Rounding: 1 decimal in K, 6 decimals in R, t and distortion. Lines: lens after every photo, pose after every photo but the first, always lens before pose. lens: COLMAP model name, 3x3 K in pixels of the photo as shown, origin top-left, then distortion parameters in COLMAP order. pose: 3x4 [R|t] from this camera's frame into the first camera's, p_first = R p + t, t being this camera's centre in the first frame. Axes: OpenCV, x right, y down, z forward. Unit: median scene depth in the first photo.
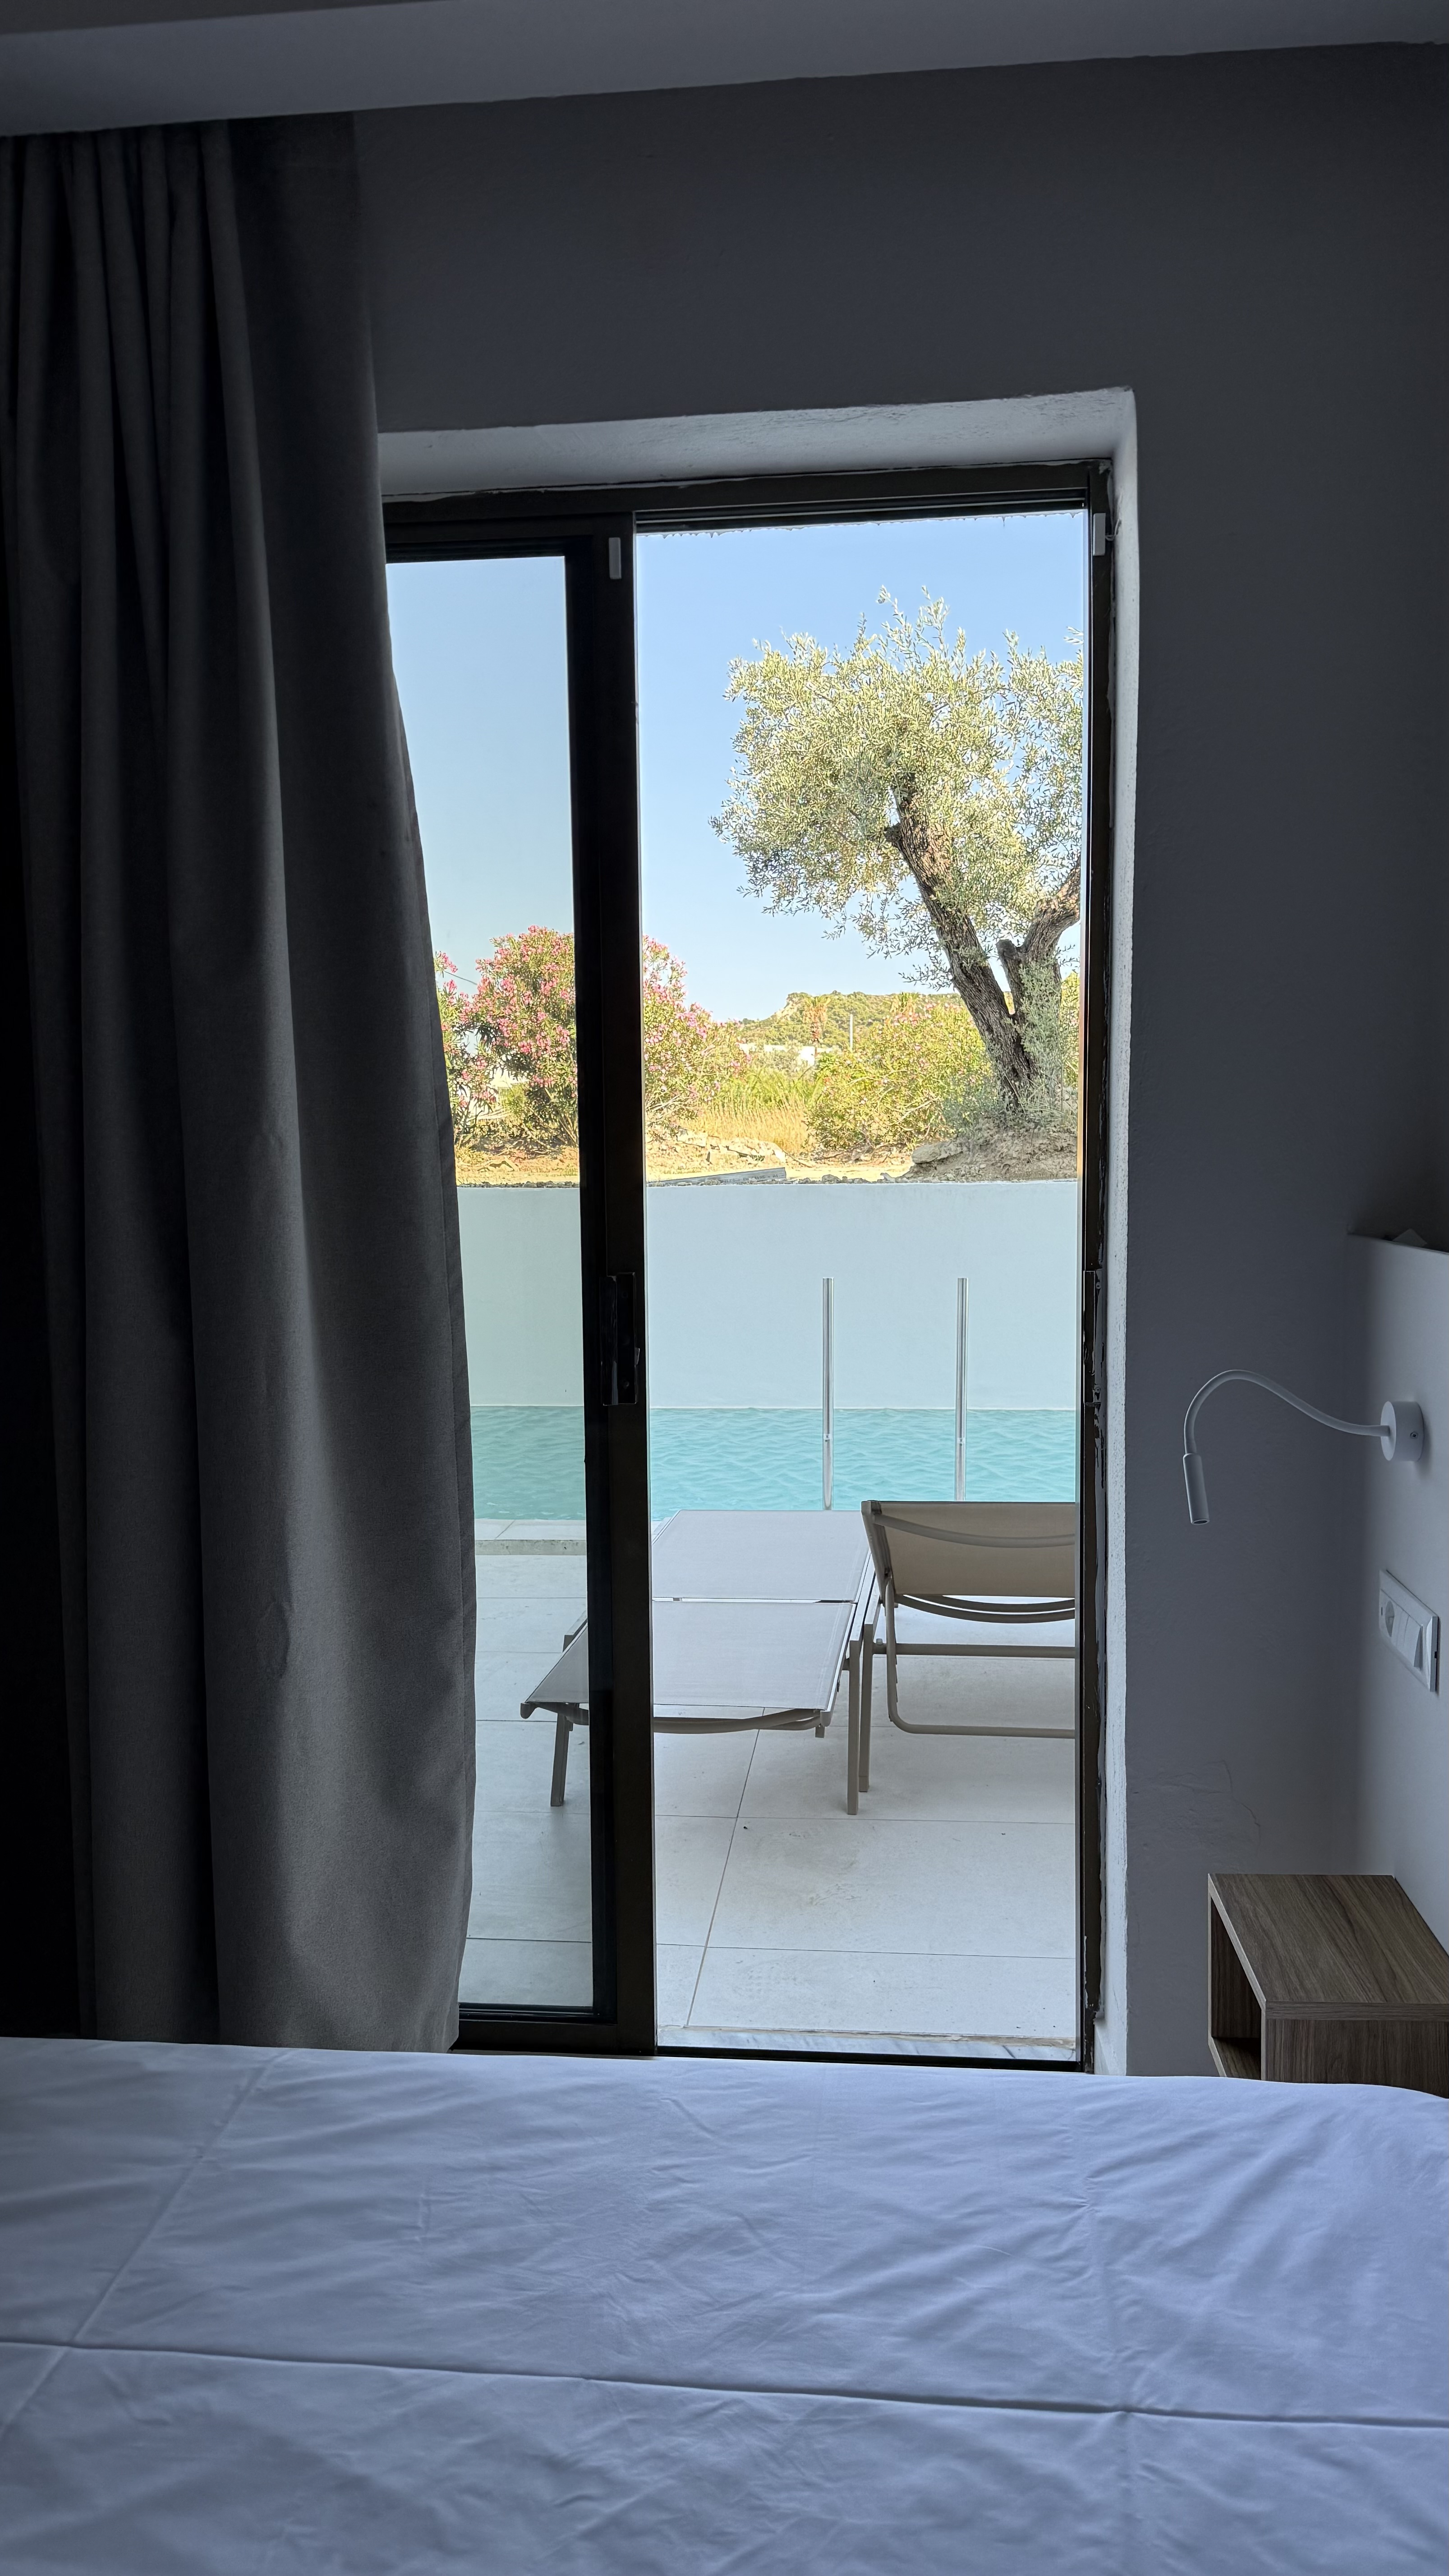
lens RADIAL K [[1891.2, 0, 711.6], [0, 1891.2, 1358.8], [0, 0, 1]] dist [0.081813, -0.088692]
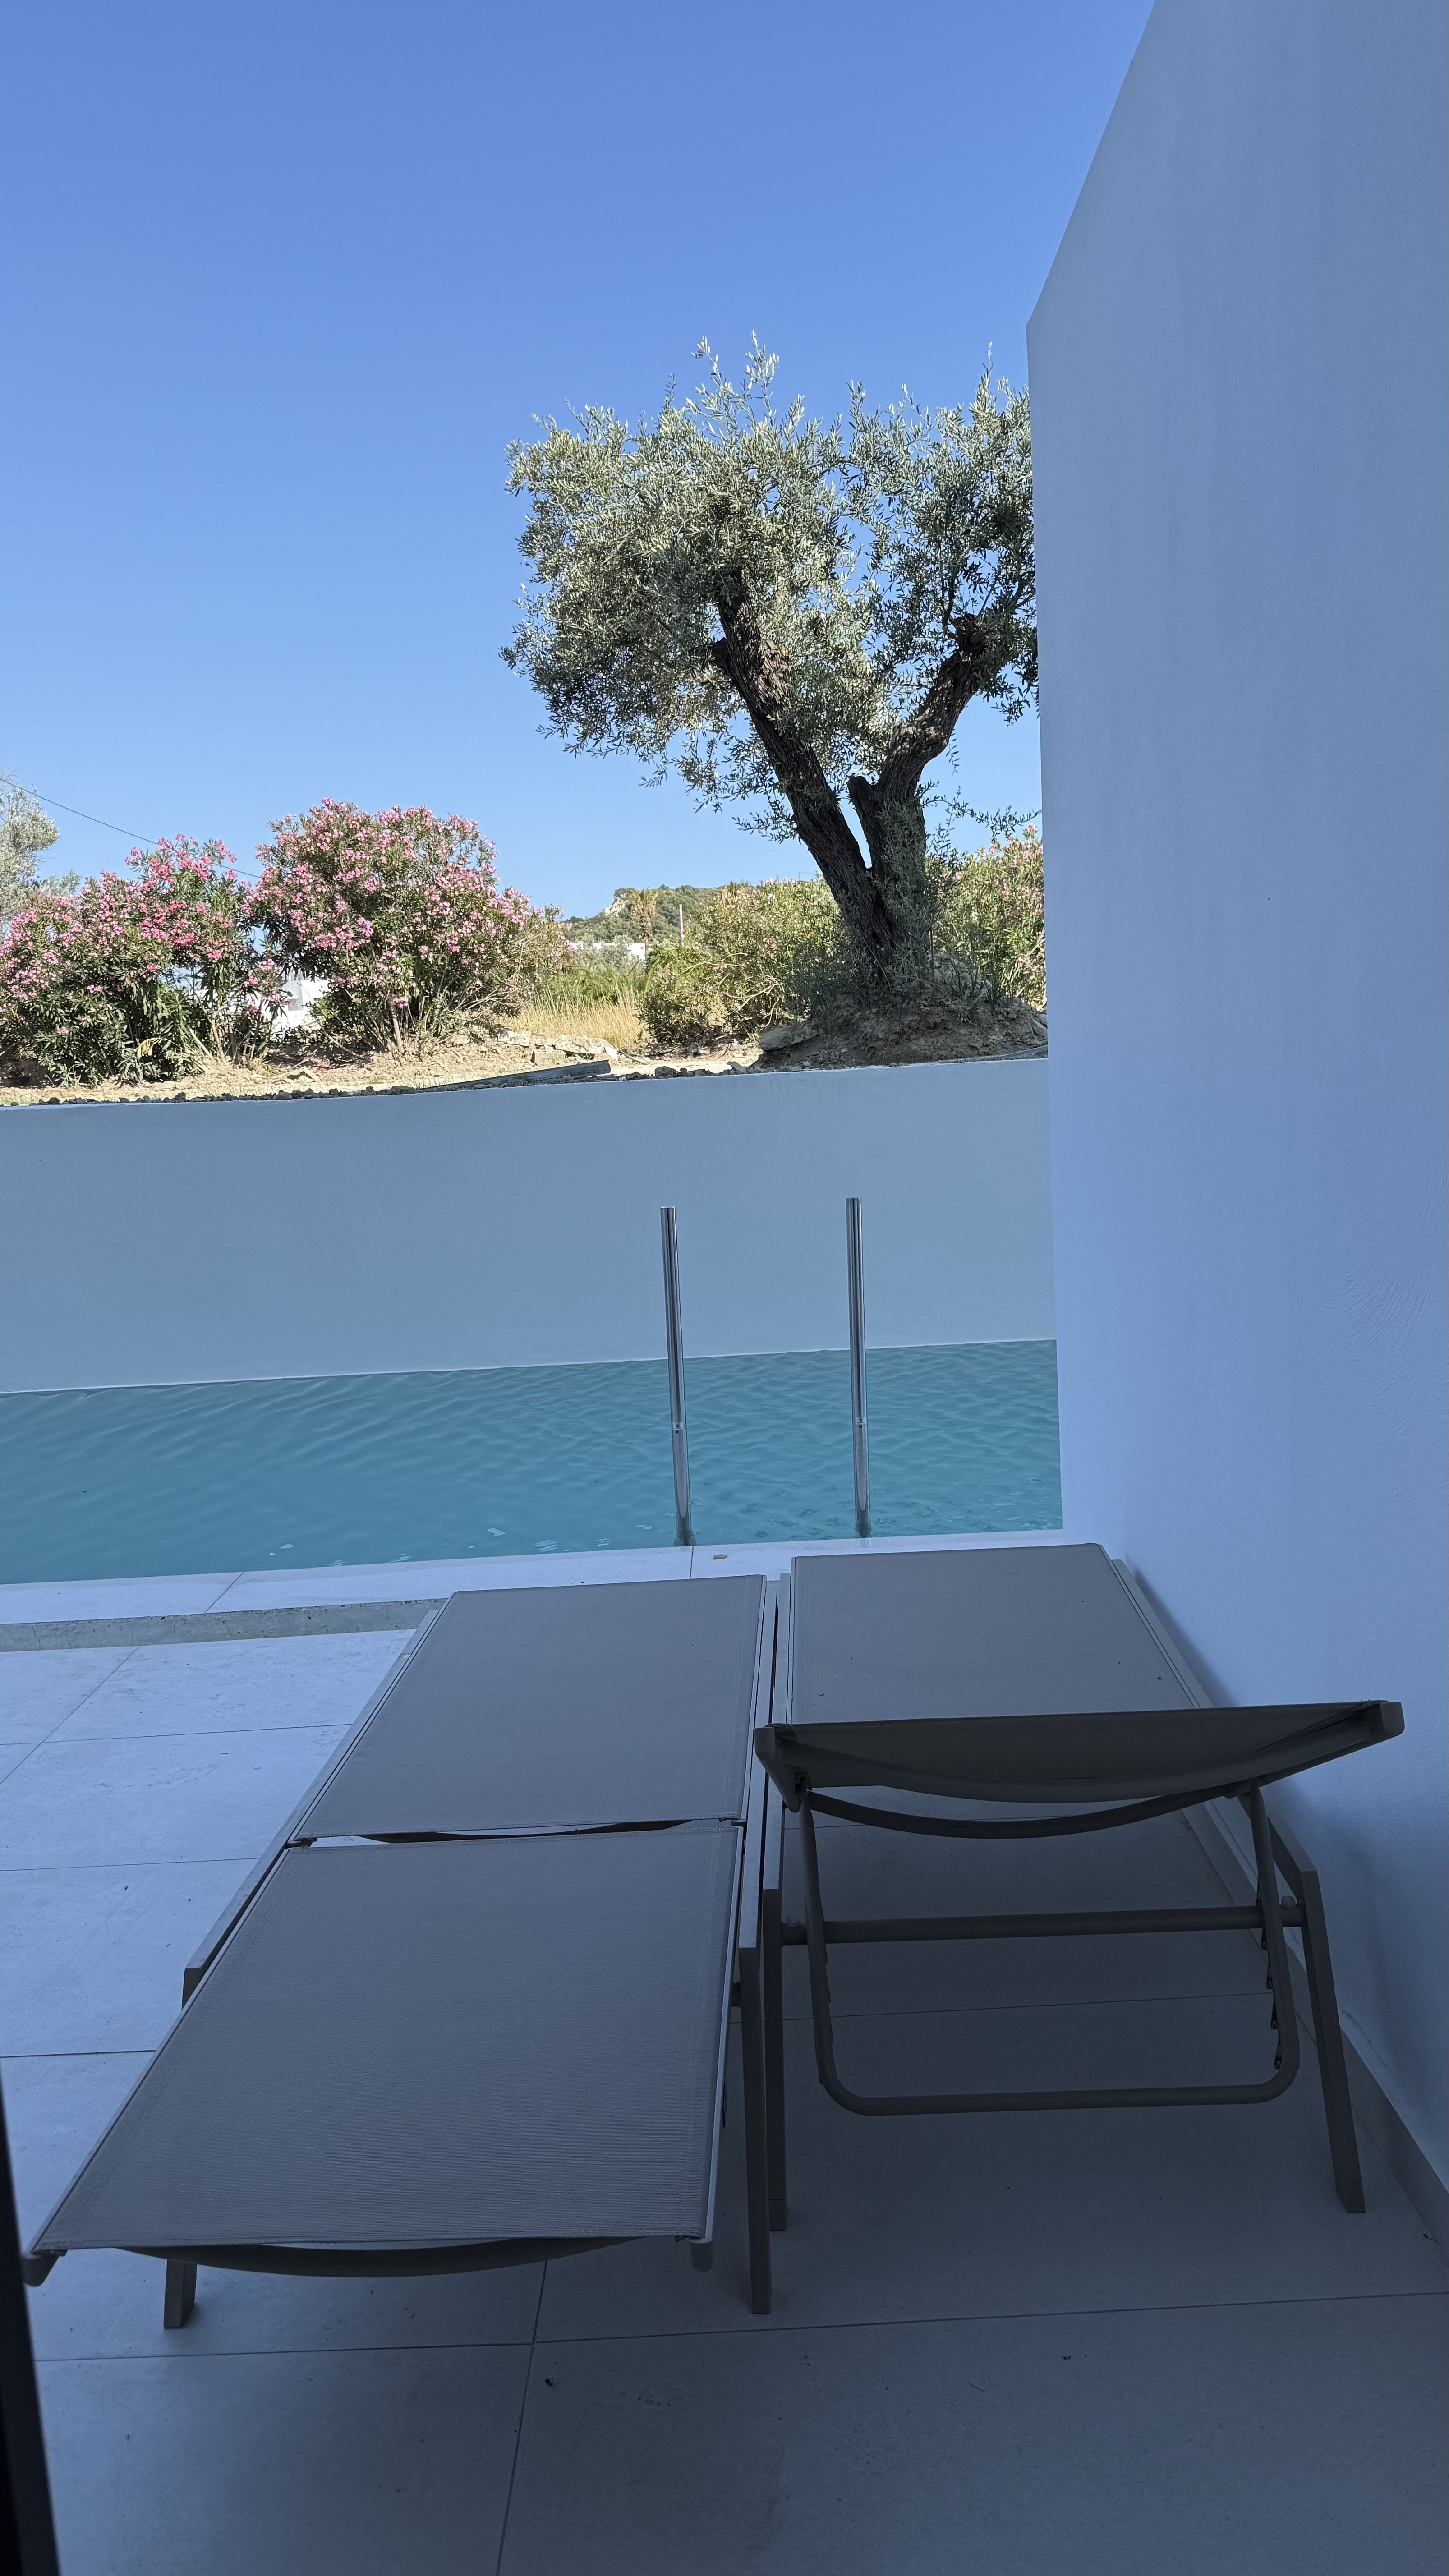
lens RADIAL K [[1891.2, 0, 711.6], [0, 1891.2, 1358.8], [0, 0, 1]] dist [0.081813, -0.088692]
pose [[0.995437, -0.055969, 0.077283, 0.010529], [0.051912, 0.997215, 0.053542, -0.012399], [-0.080065, -0.049286, 0.995570, 0.151285]]
